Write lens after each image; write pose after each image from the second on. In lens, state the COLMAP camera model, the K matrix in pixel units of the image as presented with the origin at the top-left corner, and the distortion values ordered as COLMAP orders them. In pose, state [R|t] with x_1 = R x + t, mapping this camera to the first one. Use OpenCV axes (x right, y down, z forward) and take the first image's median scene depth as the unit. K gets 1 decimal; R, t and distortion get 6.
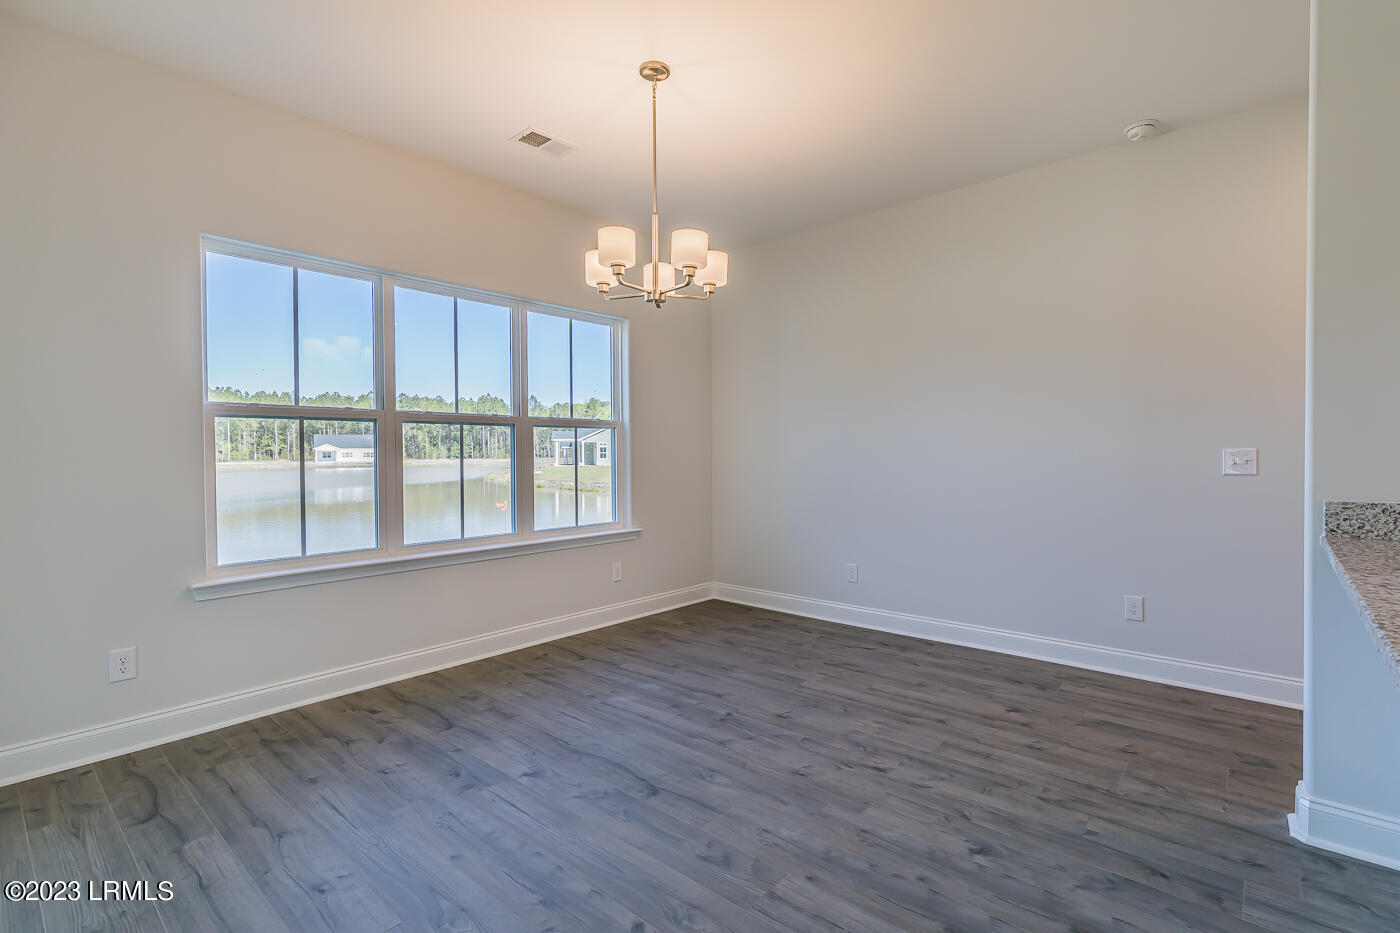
lens RADIAL K [[644.4, 0, 730.7], [0, 644.4, 459.7], [0, 0, 1]] dist [-0.000685, -0.000207]
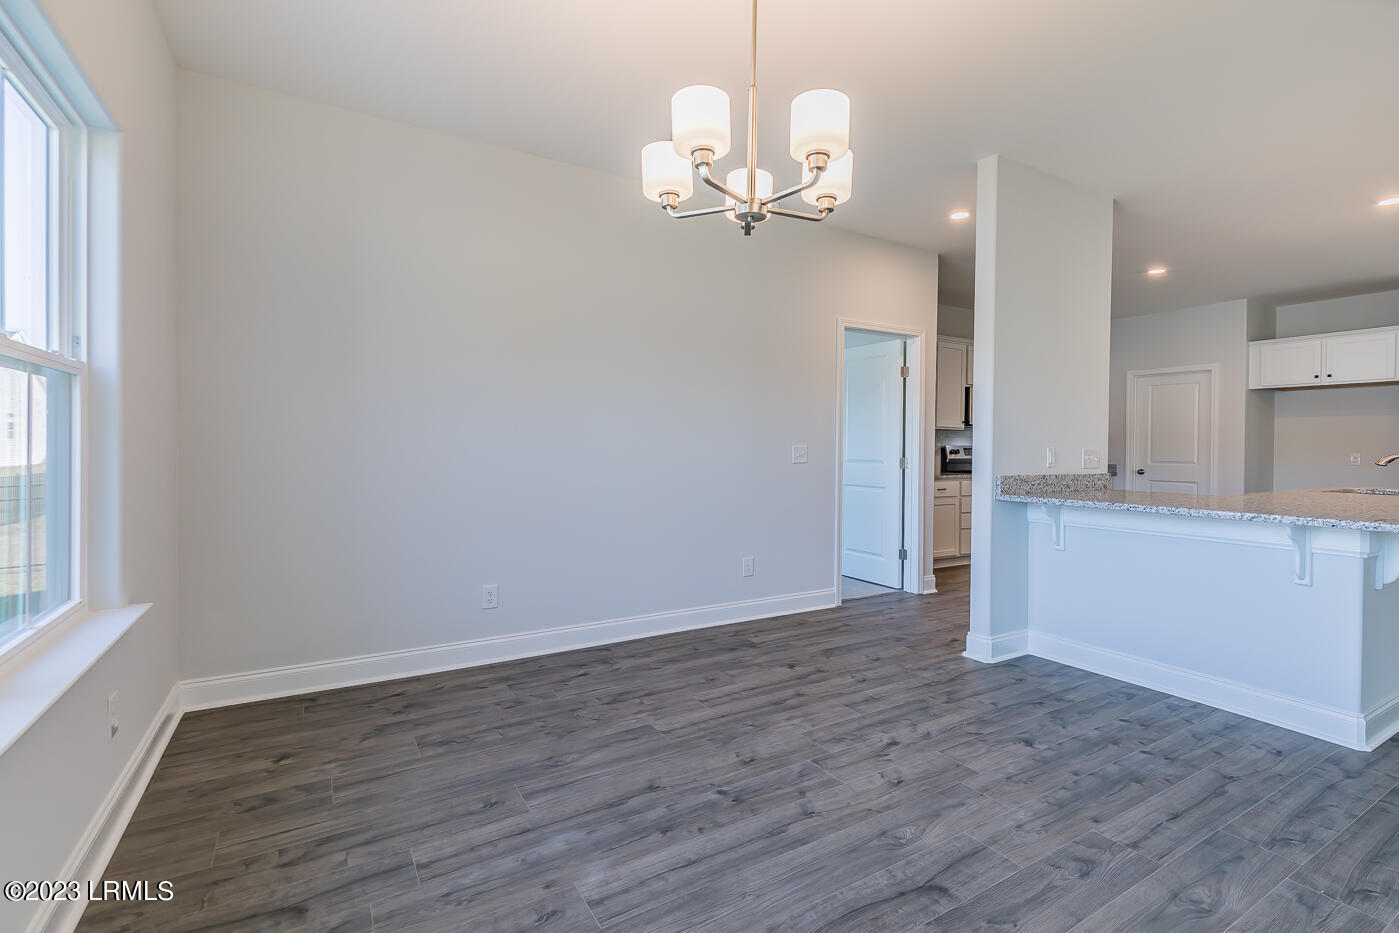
lens RADIAL K [[635.5, 0, 693.2], [0, 635.5, 448.4], [0, 0, 1]] dist [0.009221, -0.000426]
pose [[0.331572, 0.002749, 0.943426, -0.758284], [-0.001038, 0.999996, -0.002549, -0.006575], [-0.943429, -0.000134, 0.331573, 0.827128]]
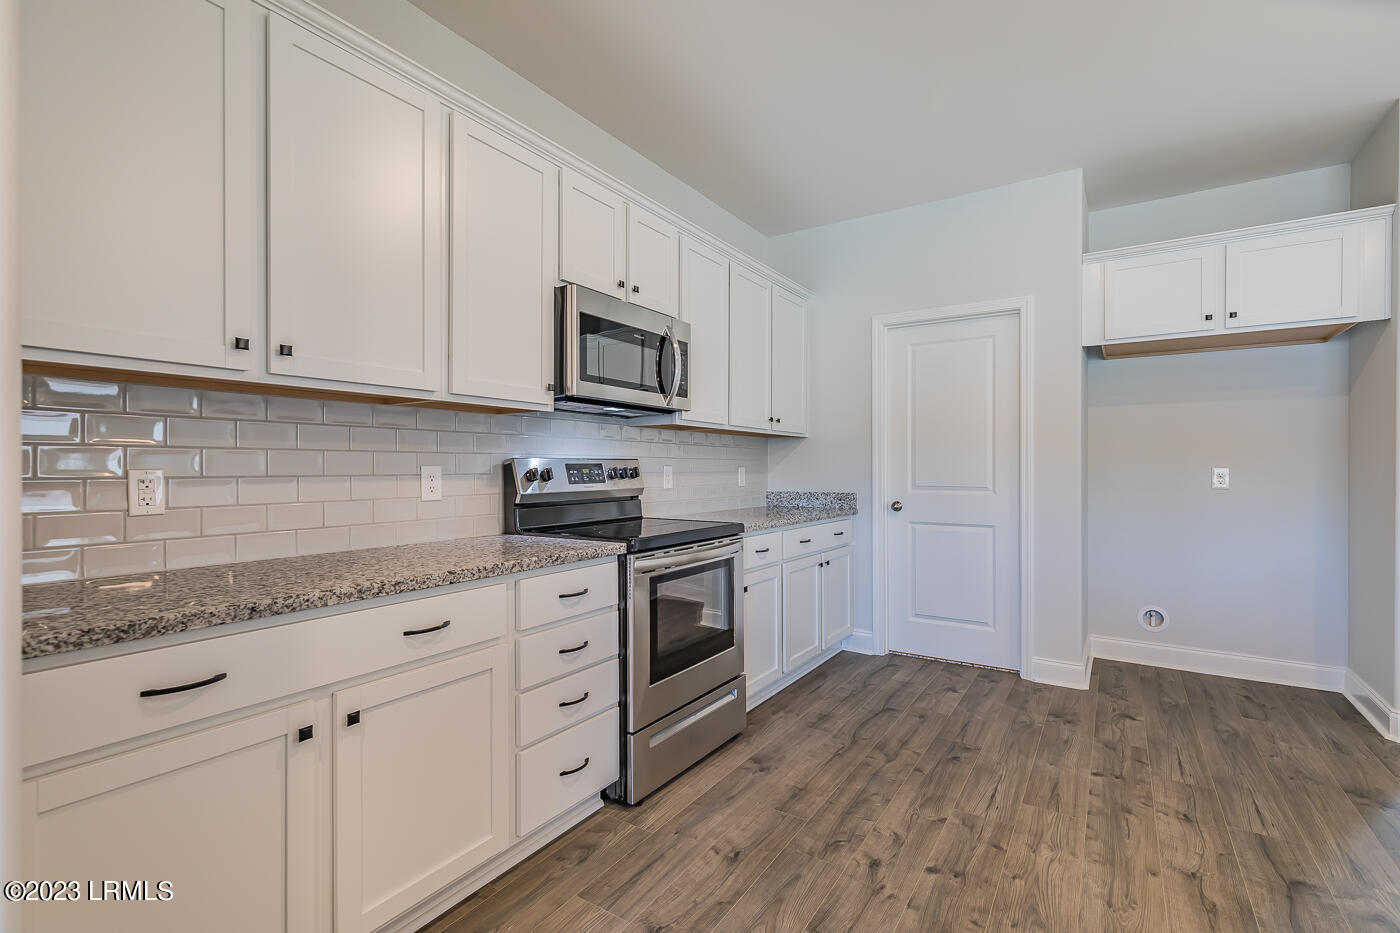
lens RADIAL K [[642.8, 0, 699.5], [0, 642.8, 472.2], [0, 0, 1]] dist [0.000327, -0.000895]
pose [[-0.132564, -0.005776, 0.991158, 0.987853], [0.012683, 0.999891, 0.007523, -0.009163], [-0.991093, 0.013568, -0.132476, 0.584723]]
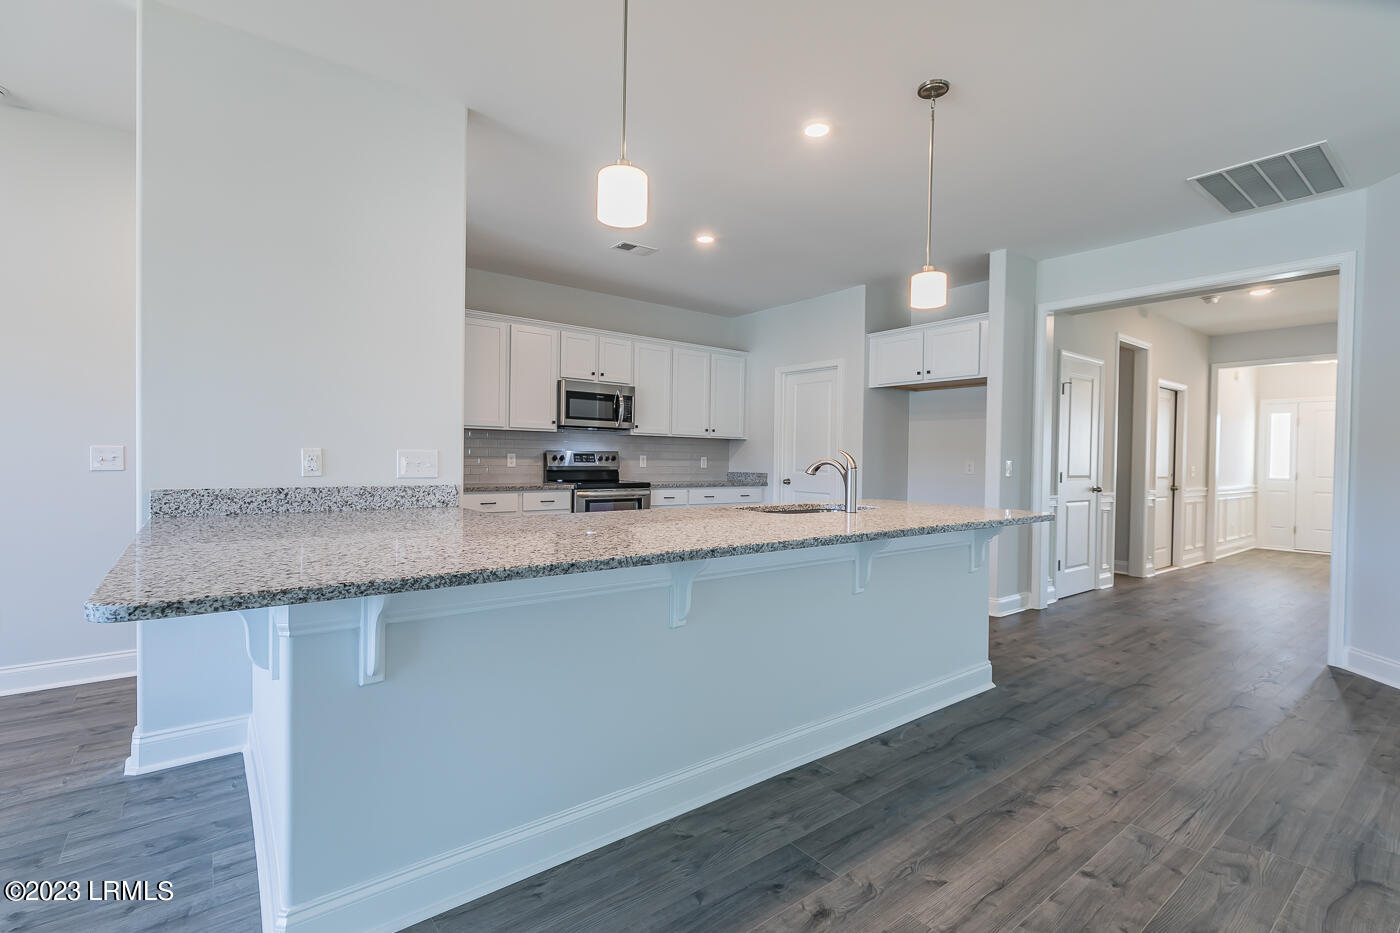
lens RADIAL K [[633.3, 0, 688.5], [0, 633.3, 468.8], [0, 0, 1]] dist [-0.002120, -0.000618]
pose [[0.215946, -0.013409, 0.976313, -0.018665], [-0.003133, 0.999891, 0.014426, 0.003066], [-0.976400, -0.006174, 0.215881, -0.176671]]
